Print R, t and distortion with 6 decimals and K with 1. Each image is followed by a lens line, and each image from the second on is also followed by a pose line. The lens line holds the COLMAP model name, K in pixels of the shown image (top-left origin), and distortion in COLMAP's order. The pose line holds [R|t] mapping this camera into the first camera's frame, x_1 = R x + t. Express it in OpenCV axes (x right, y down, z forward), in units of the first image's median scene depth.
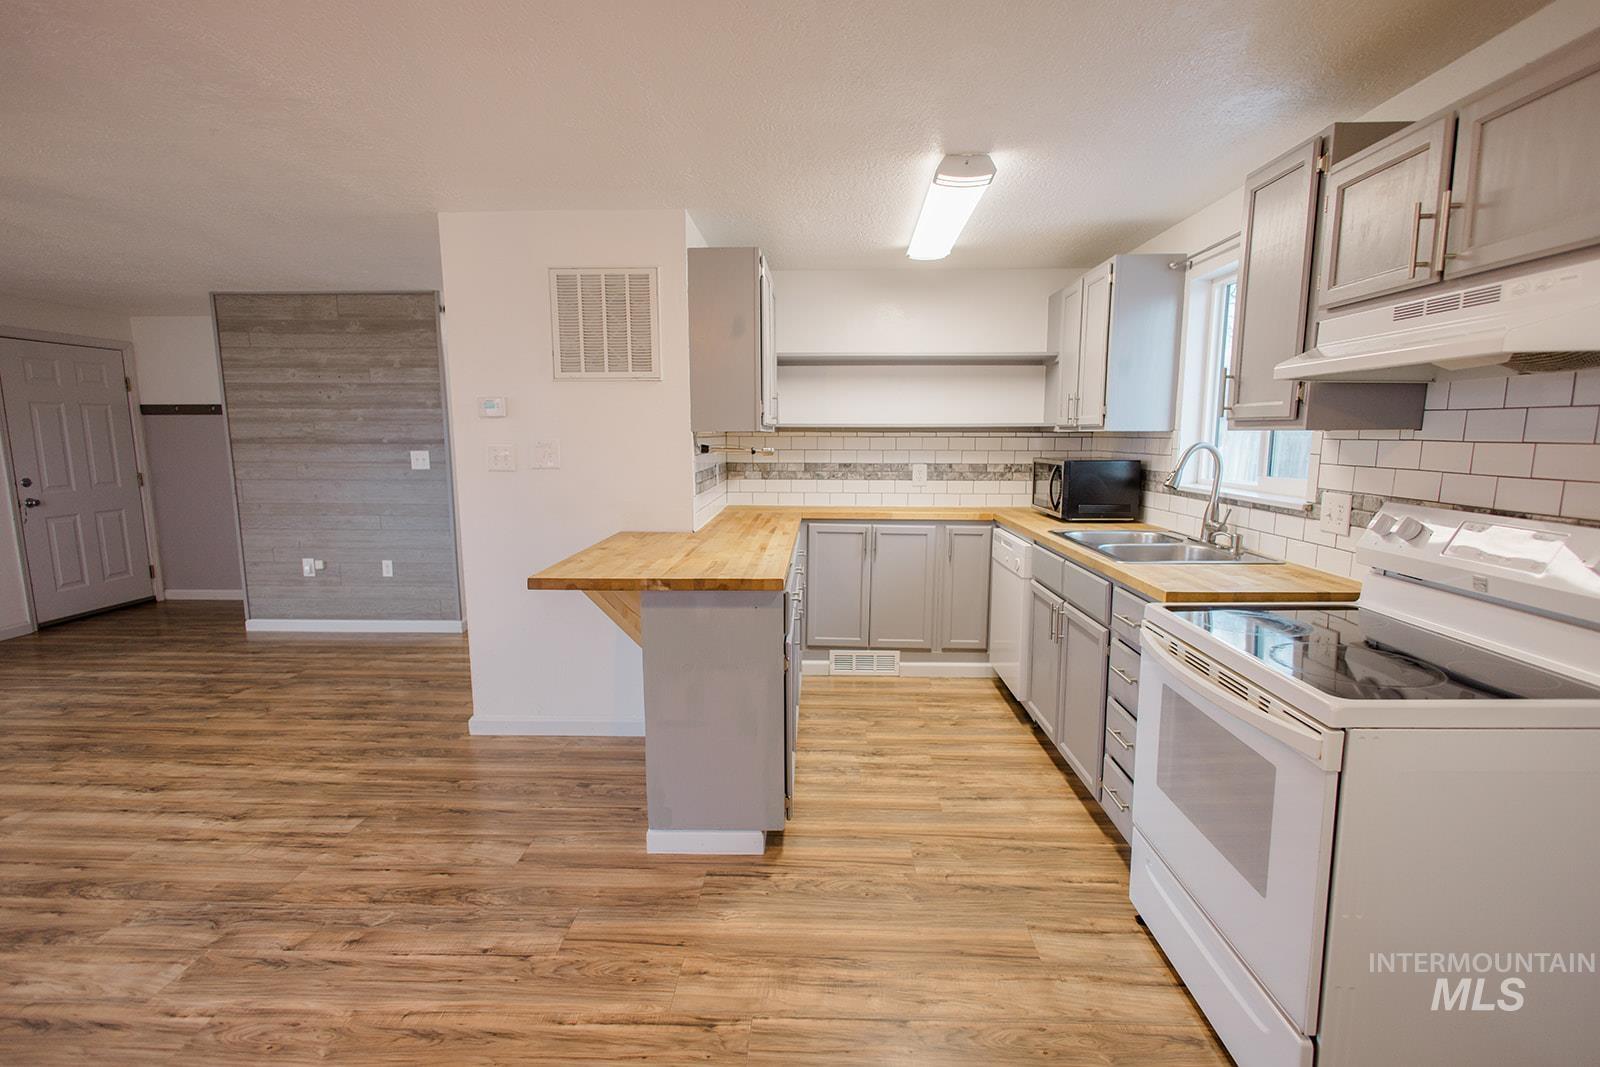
lens RADIAL K [[728.0, 0, 804.6], [0, 728.0, 537.5], [0, 0, 1]] dist [0.012703, -0.006906]
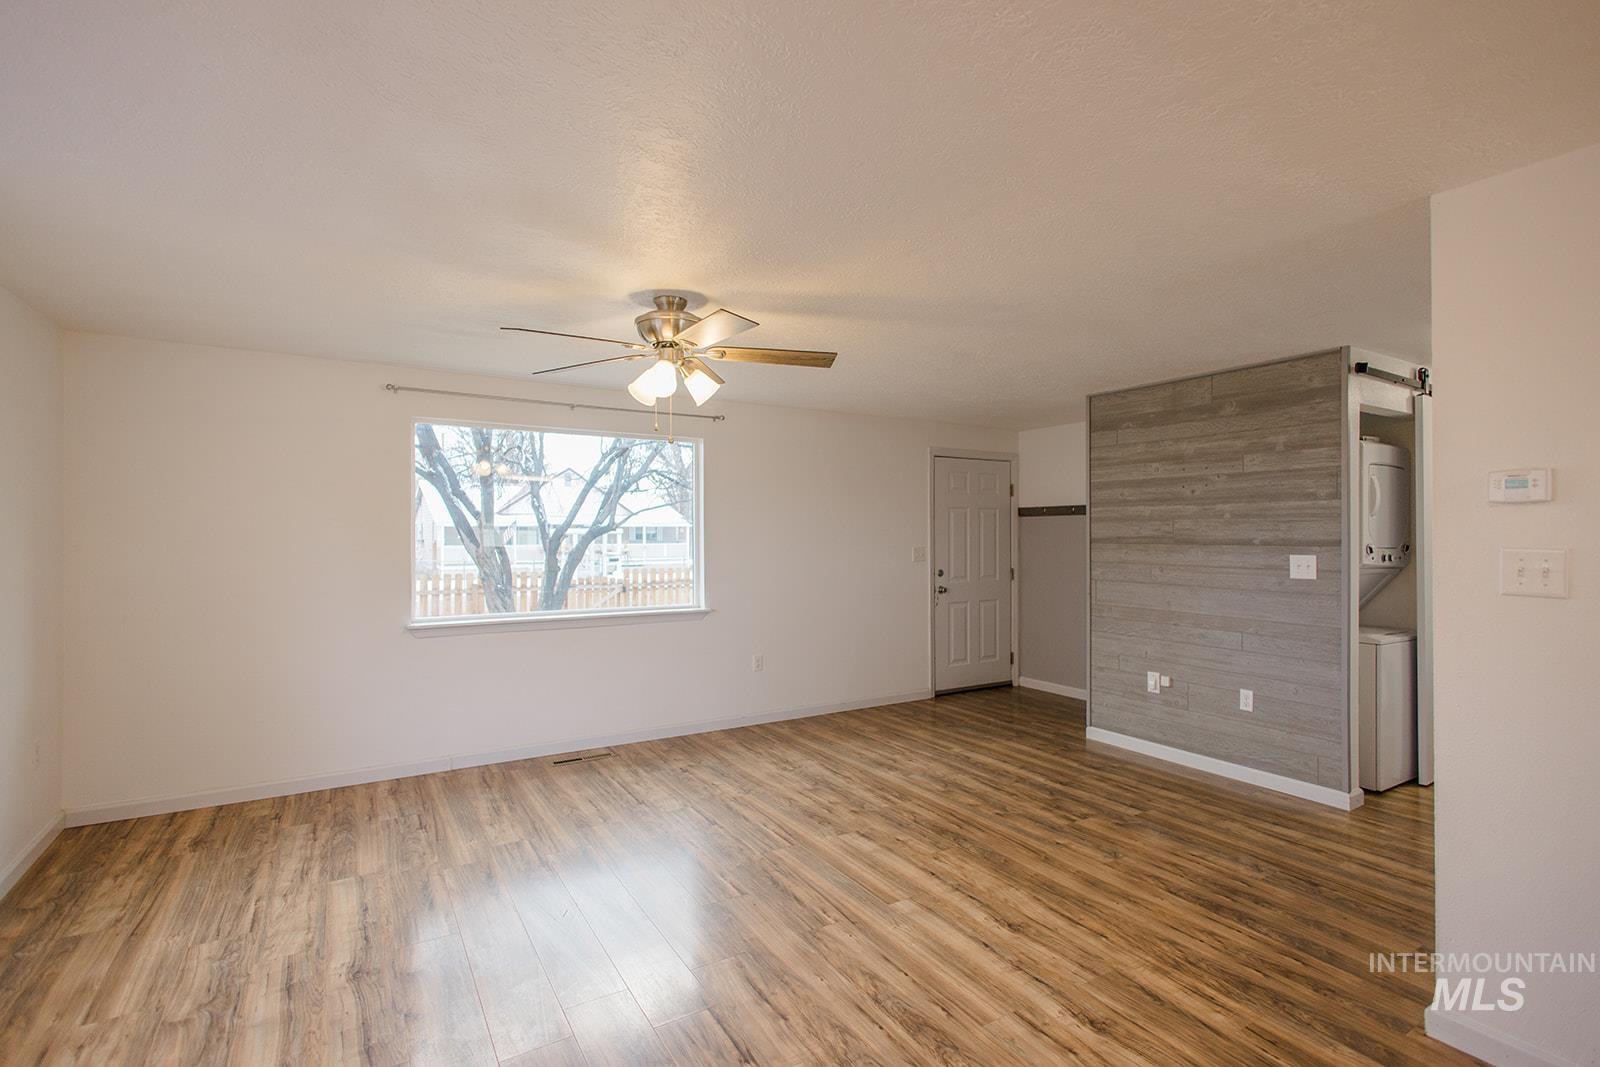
lens RADIAL K [[749.8, 0, 797.6], [0, 749.8, 528.4], [0, 0, 1]] dist [0.010440, -0.004121]
pose [[0.541529, -0.005204, -0.840666, -0.235113], [-0.119955, 0.989271, -0.083395, -0.025643], [0.832080, 0.146003, 0.535095, 0.203896]]
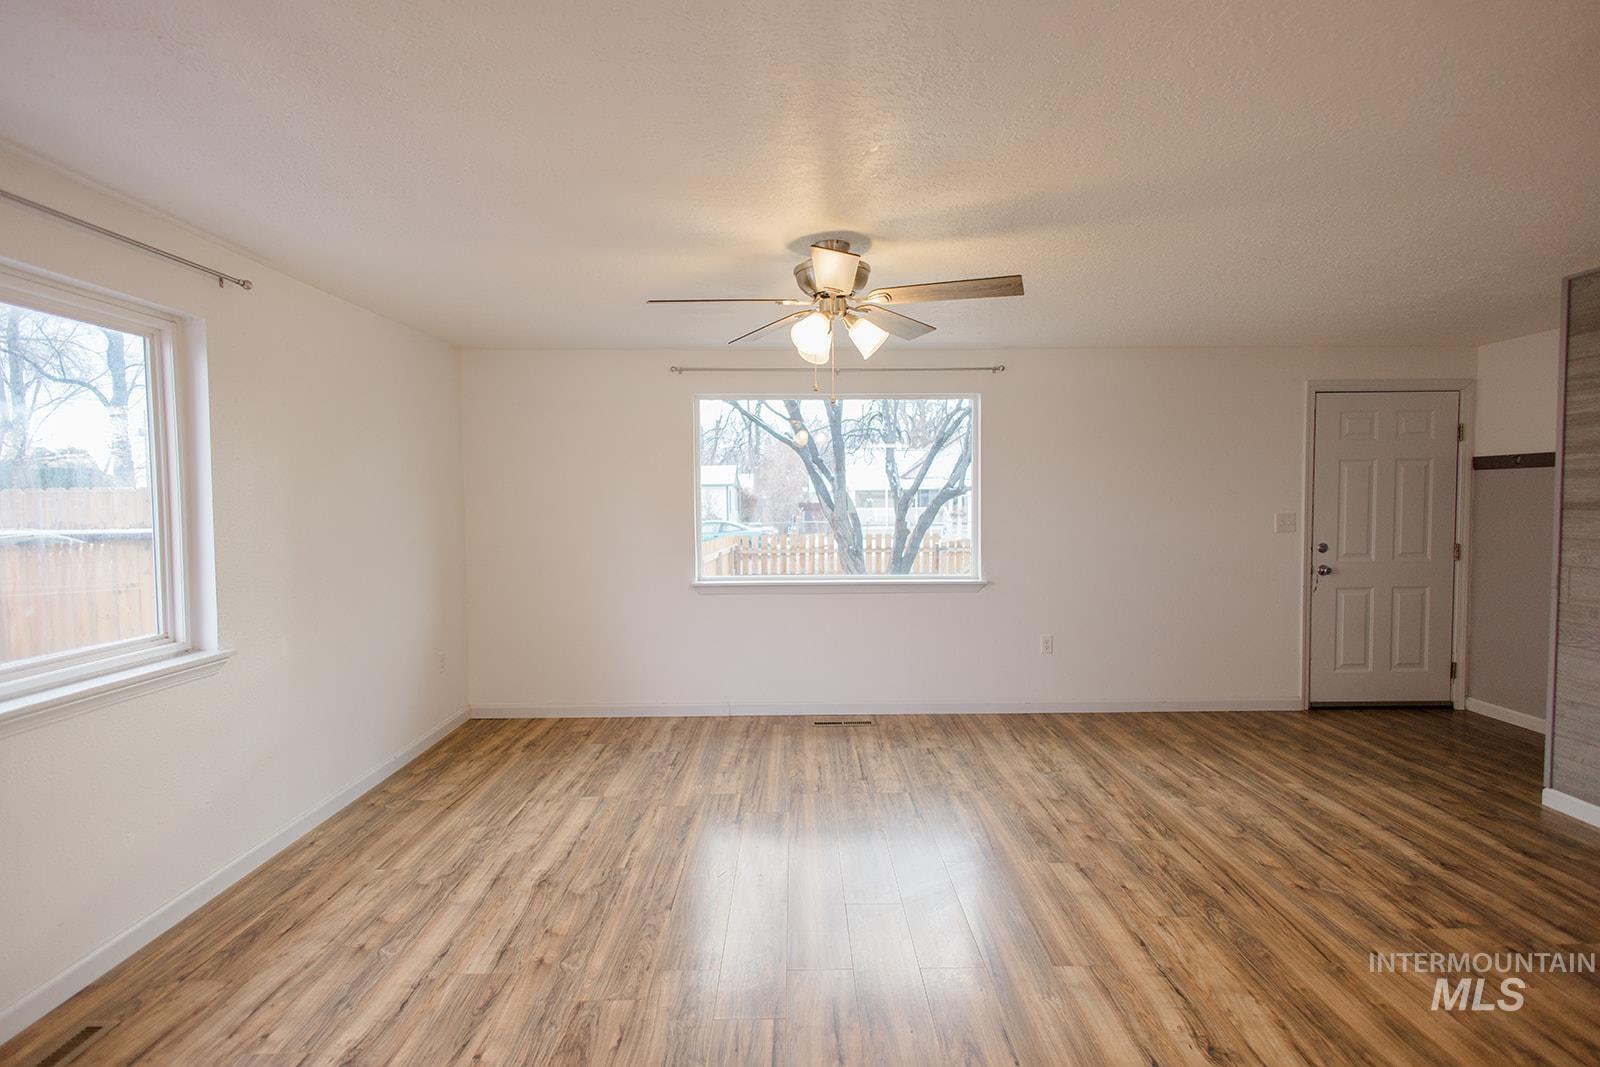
lens RADIAL K [[749.8, 0, 800.6], [0, 749.8, 527.7], [0, 0, 1]] dist [0.010440, -0.004121]
pose [[0.034923, 0.040916, -0.998552, -0.242694], [-0.134621, 0.990248, 0.035868, -0.074800], [0.990282, 0.133174, 0.040091, 0.511546]]
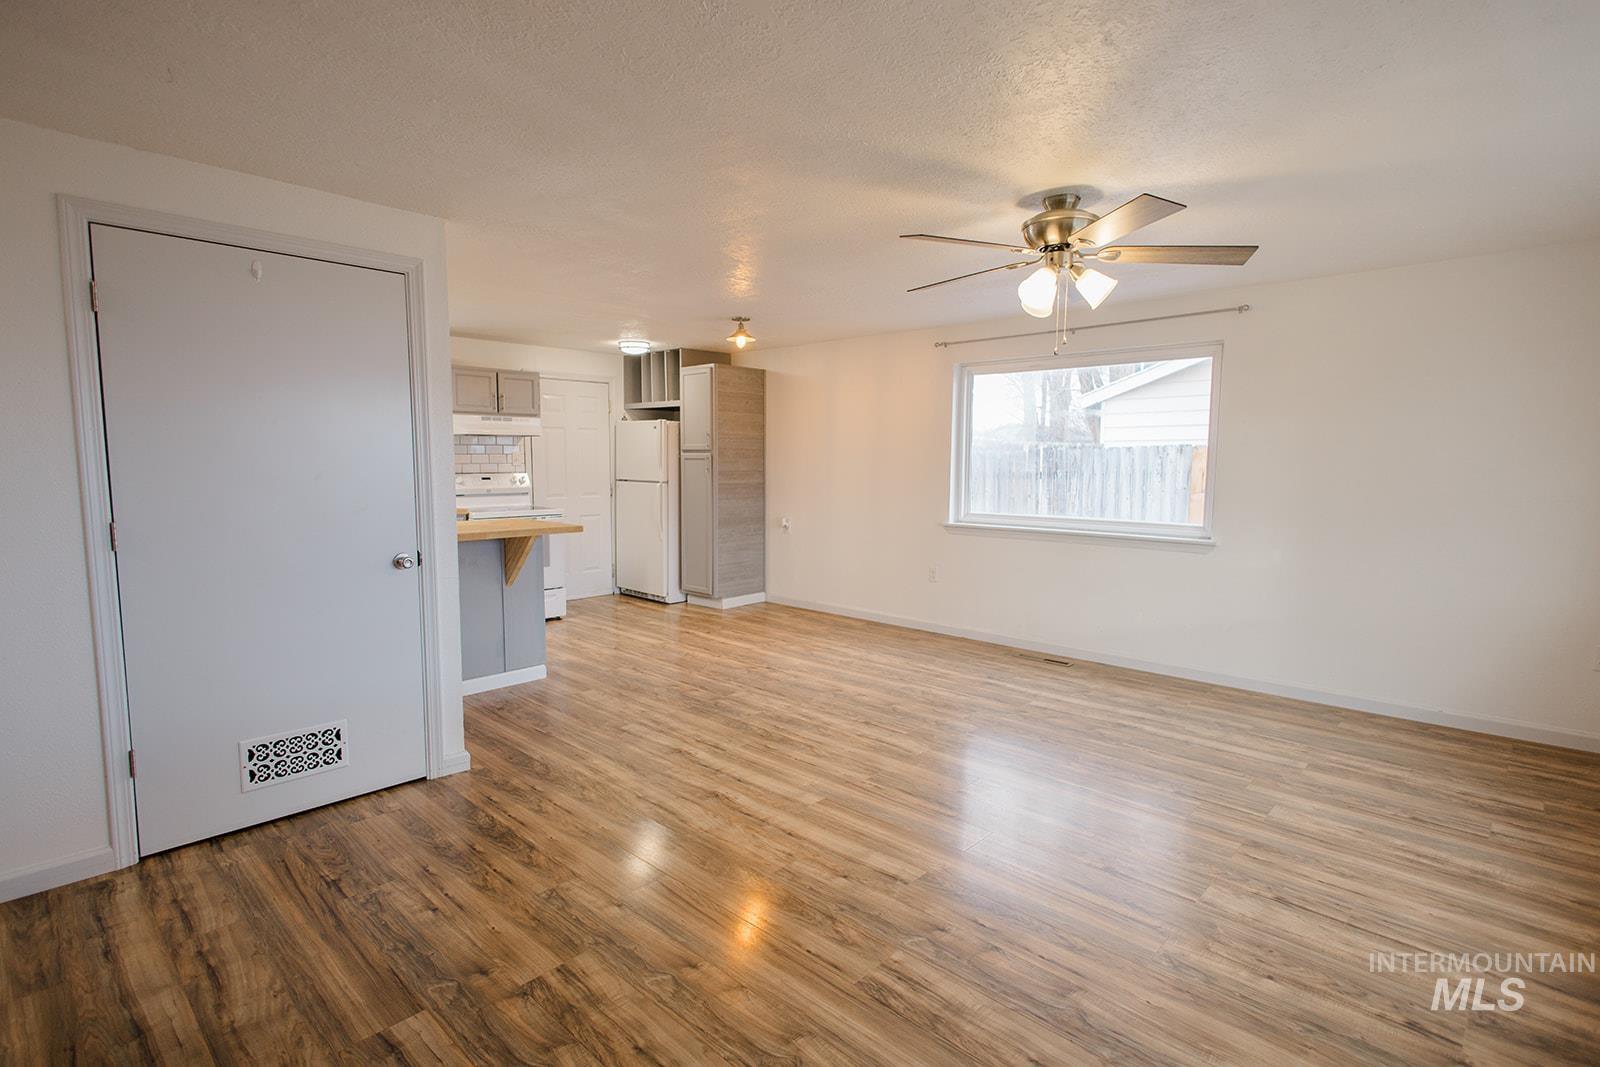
lens RADIAL K [[783.4, 0, 802.1], [0, 783.4, 530.9], [0, 0, 1]] dist [0.007651, -0.004005]
pose [[-0.747643, -0.064742, 0.660938, -1.533371], [0.092642, 0.975338, 0.200334, -0.203809], [-0.657607, 0.211009, -0.723207, 1.494094]]
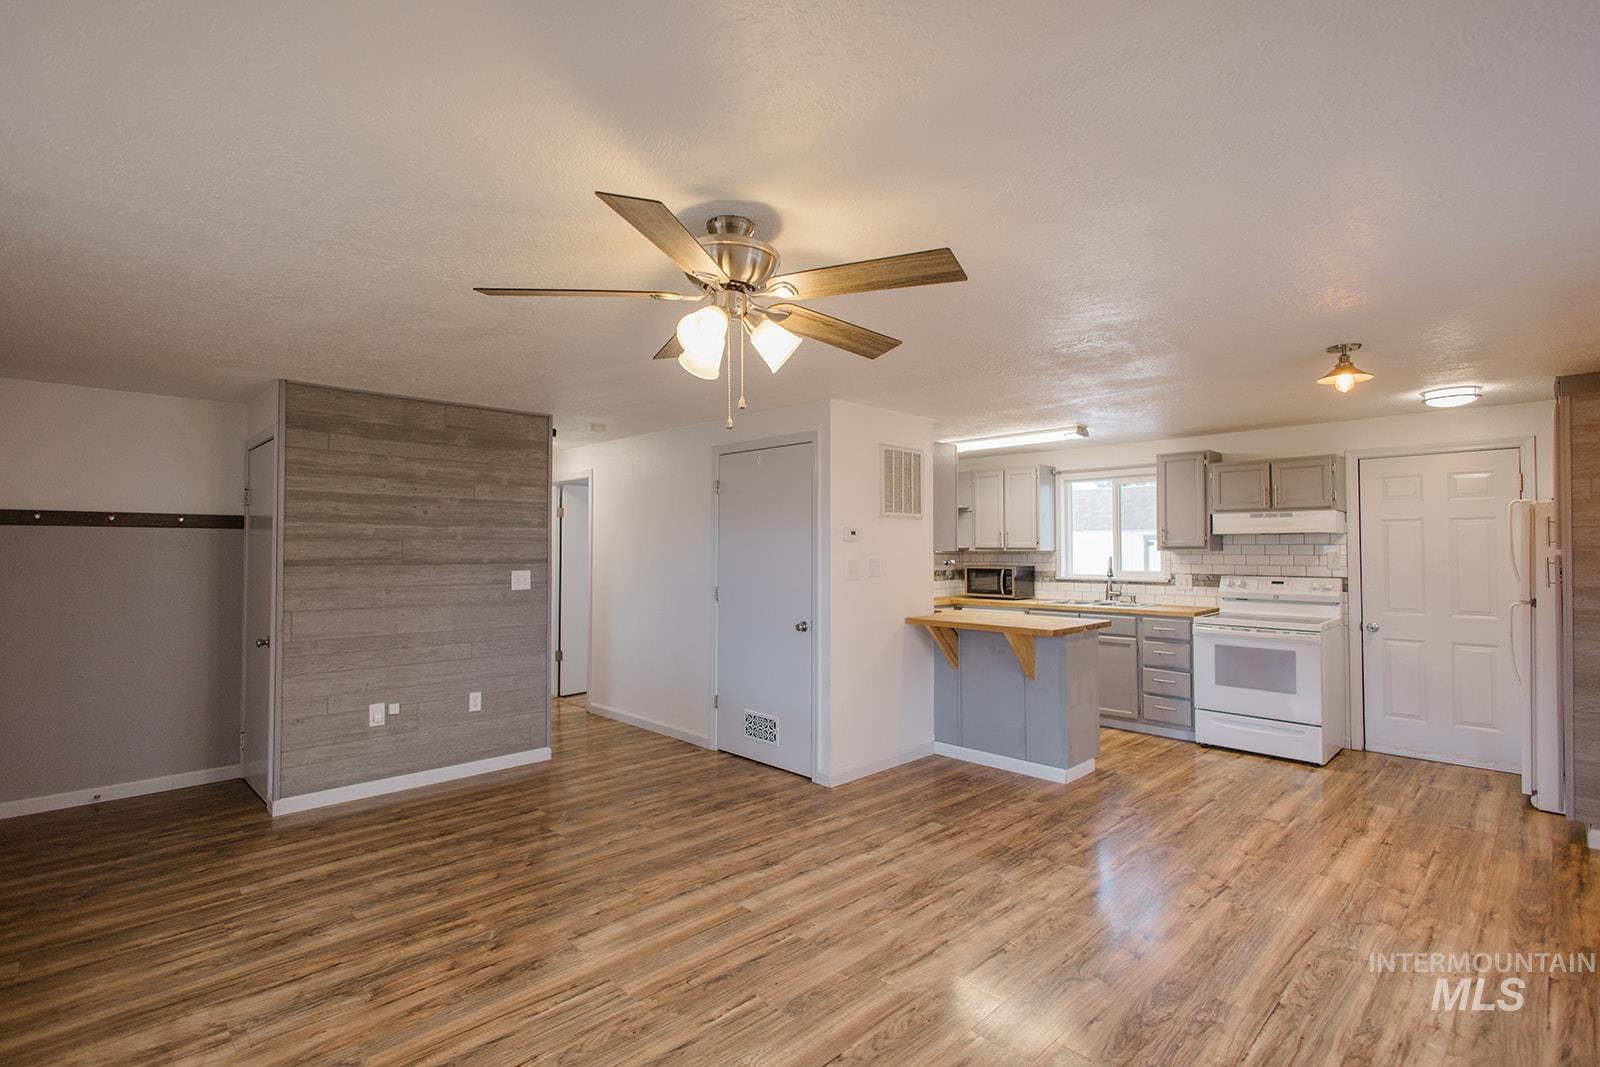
lens RADIAL K [[749.8, 0, 802.8], [0, 749.8, 533.6], [0, 0, 1]] dist [0.010440, -0.004121]
pose [[0.692478, 0.015897, 0.721264, -1.554510], [0.102290, 0.987493, -0.119973, -0.015602], [-0.714151, 0.156857, 0.682191, 0.082011]]
